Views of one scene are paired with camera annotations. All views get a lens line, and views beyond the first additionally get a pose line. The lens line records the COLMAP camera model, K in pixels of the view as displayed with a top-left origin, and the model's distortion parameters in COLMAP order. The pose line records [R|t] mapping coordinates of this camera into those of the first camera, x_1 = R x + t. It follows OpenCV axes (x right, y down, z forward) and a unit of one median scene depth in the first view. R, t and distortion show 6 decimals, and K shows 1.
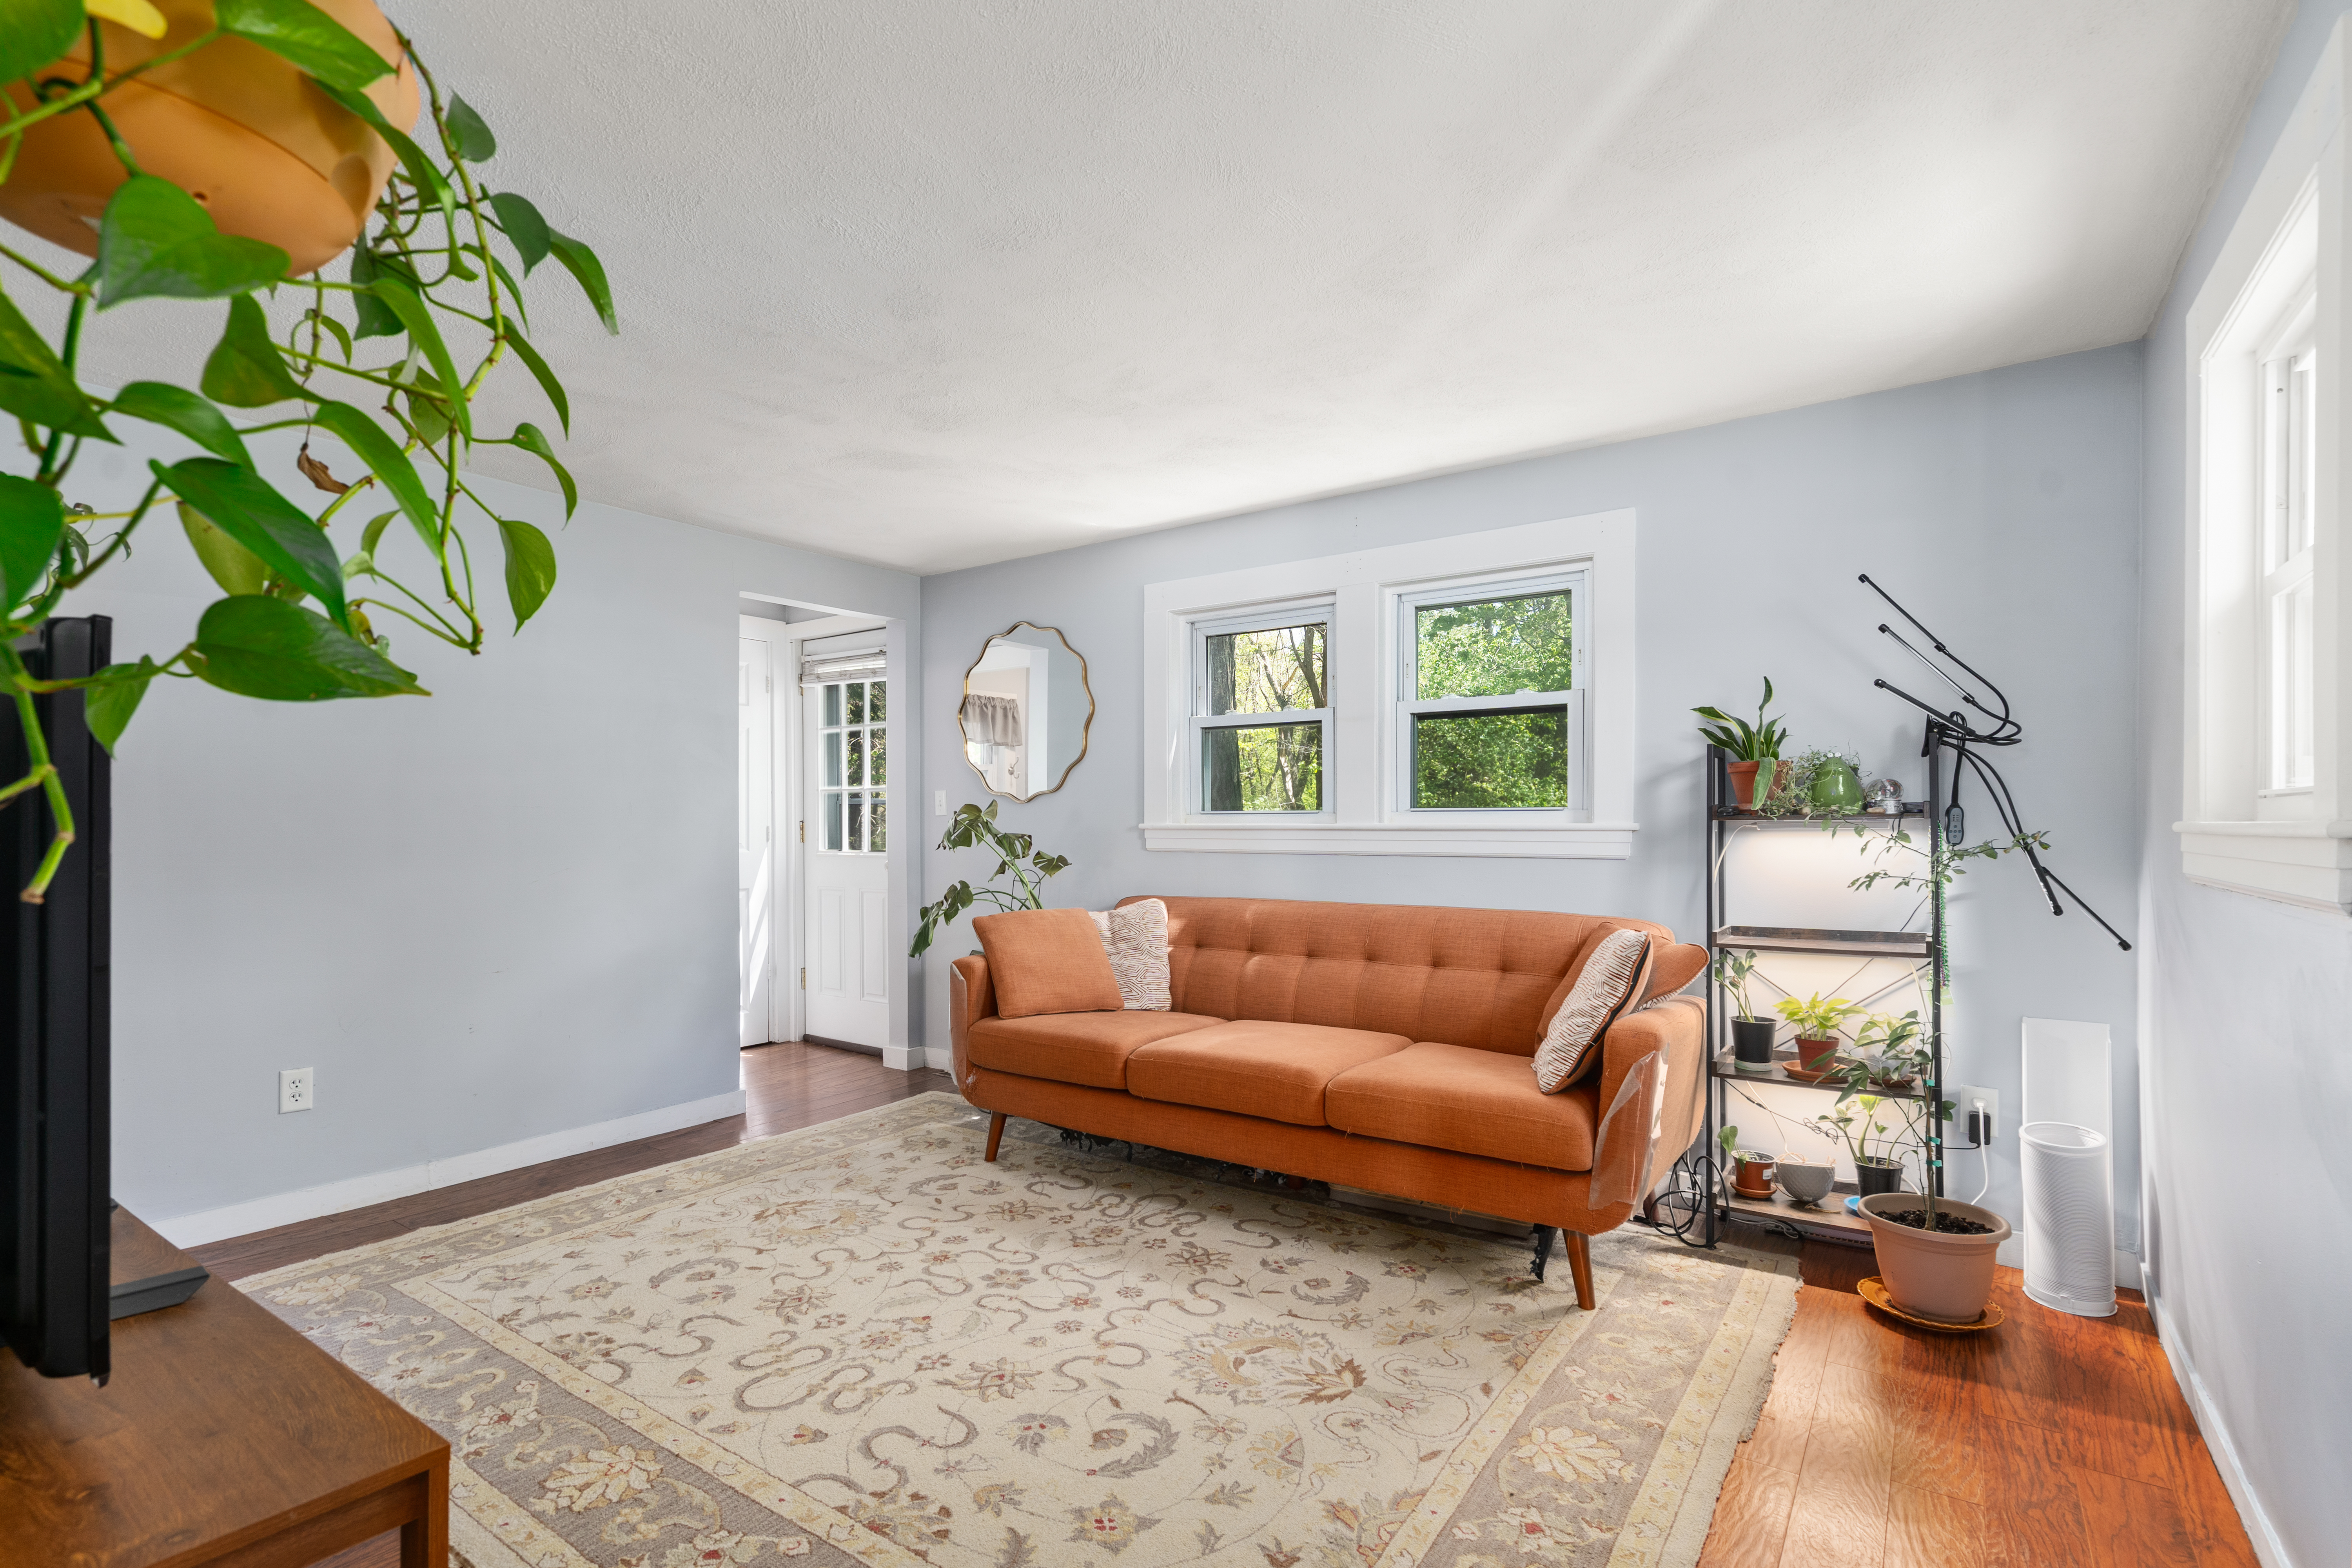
lens RADIAL K [[1106.9, 0, 1171.2], [0, 1106.9, 821.4], [0, 0, 1]] dist [-0.017247, 0.000149]
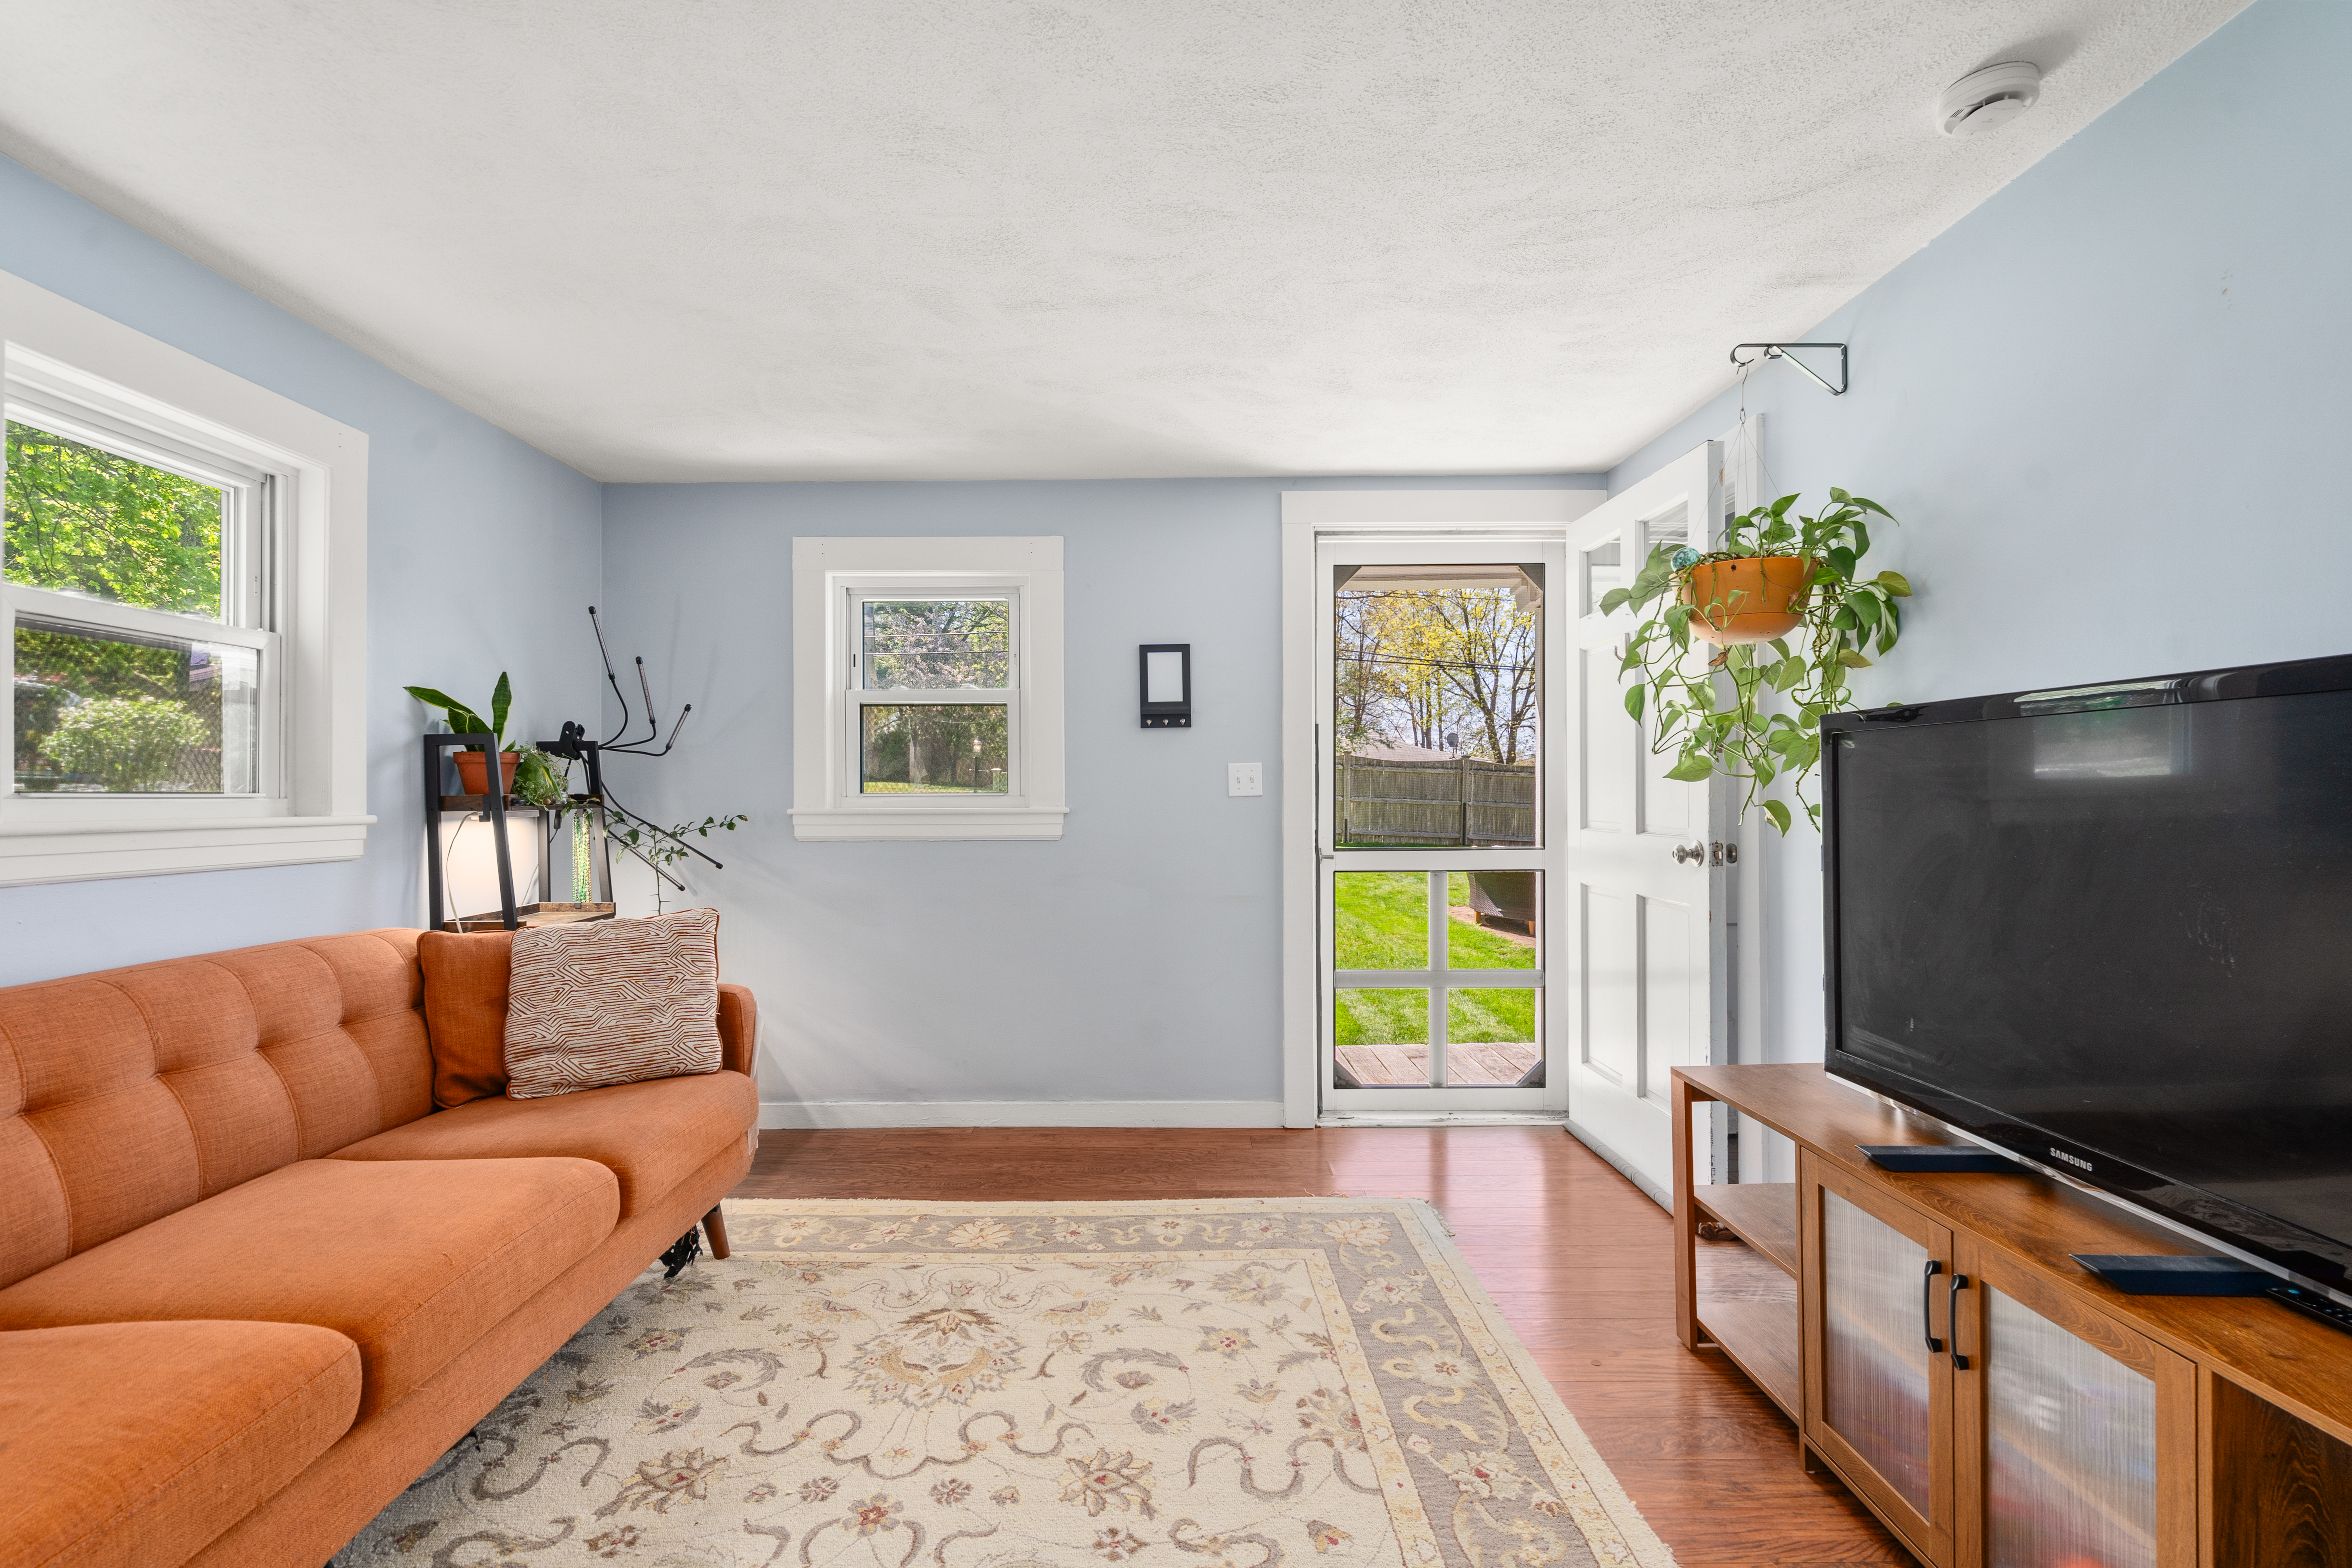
lens RADIAL K [[1088.5, 0, 1158.7], [0, 1088.5, 791.2], [0, 0, 1]] dist [-0.004282, 0.001484]
pose [[-0.577978, 0.006637, 0.816025, -0.857155], [0.002684, 0.999977, -0.006232, -0.014851], [-0.816048, -0.001411, -0.577983, 1.439221]]
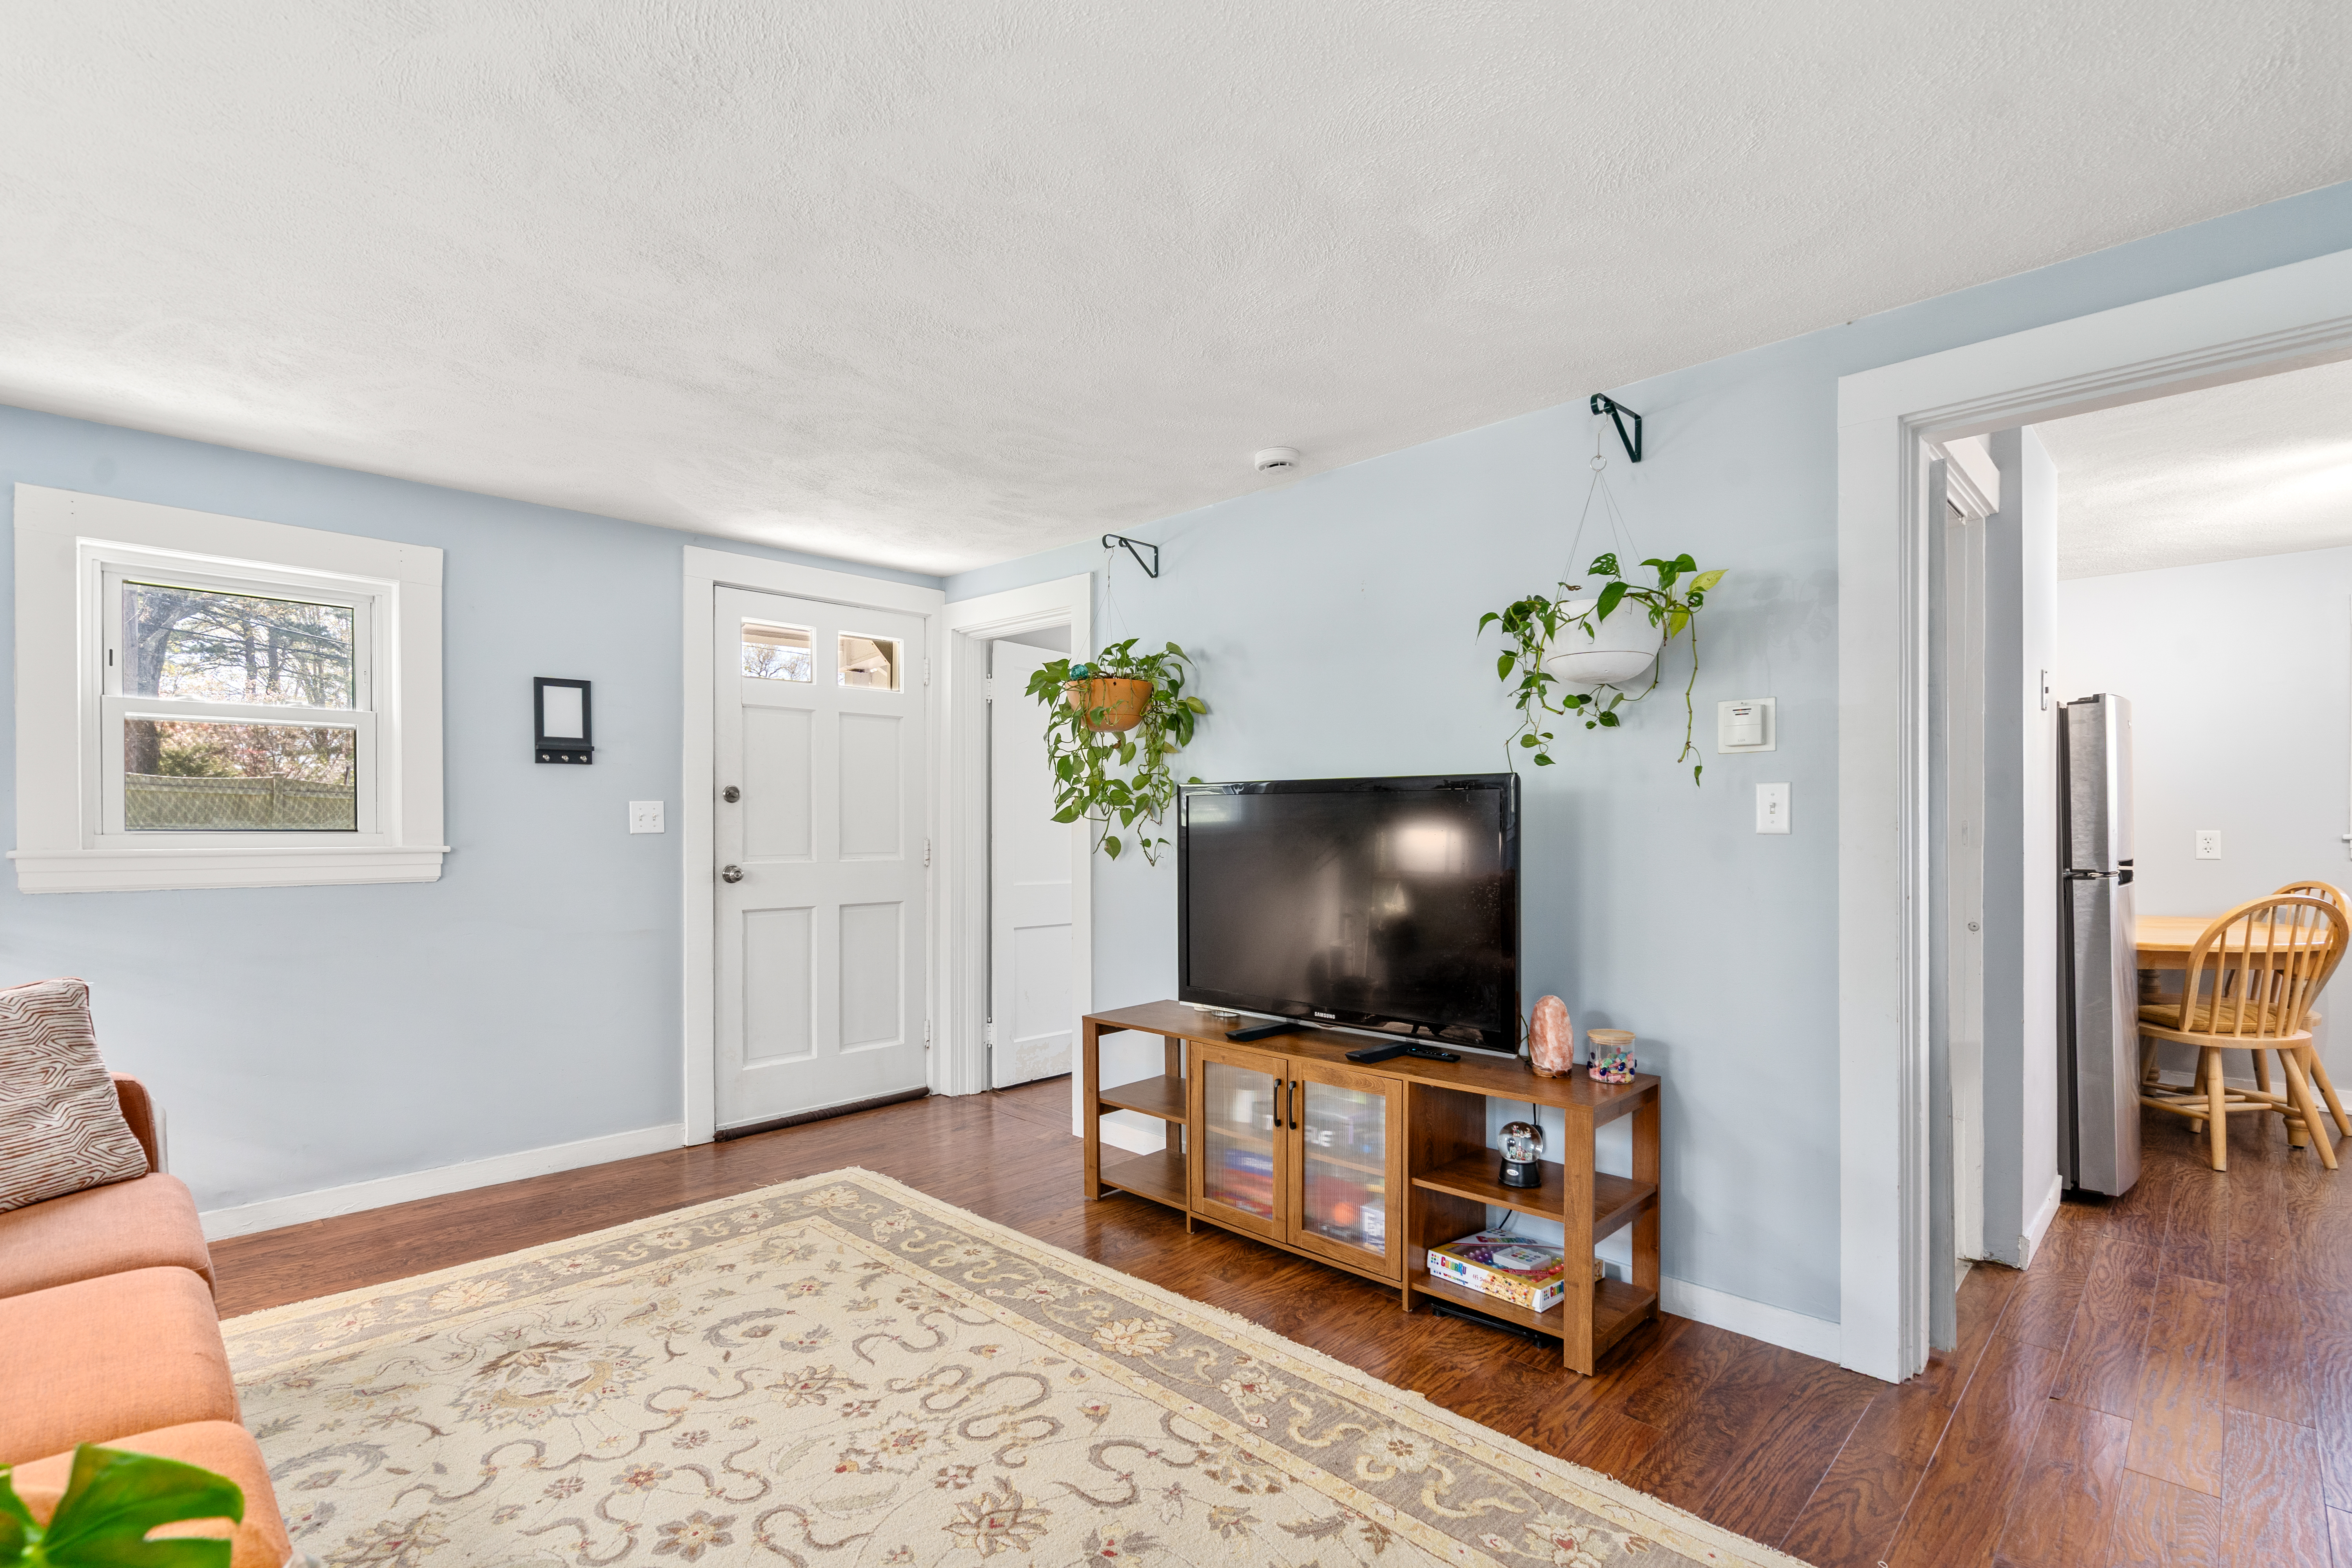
lens RADIAL K [[1094.3, 0, 1172.8], [0, 1094.3, 826.3], [0, 0, 1]] dist [-0.001390, 0.001438]
pose [[-0.987979, 0.003829, 0.154540, -0.656831], [0.003083, 0.999982, -0.005063, -0.017505], [-0.154557, -0.004526, -0.987973, 1.961767]]
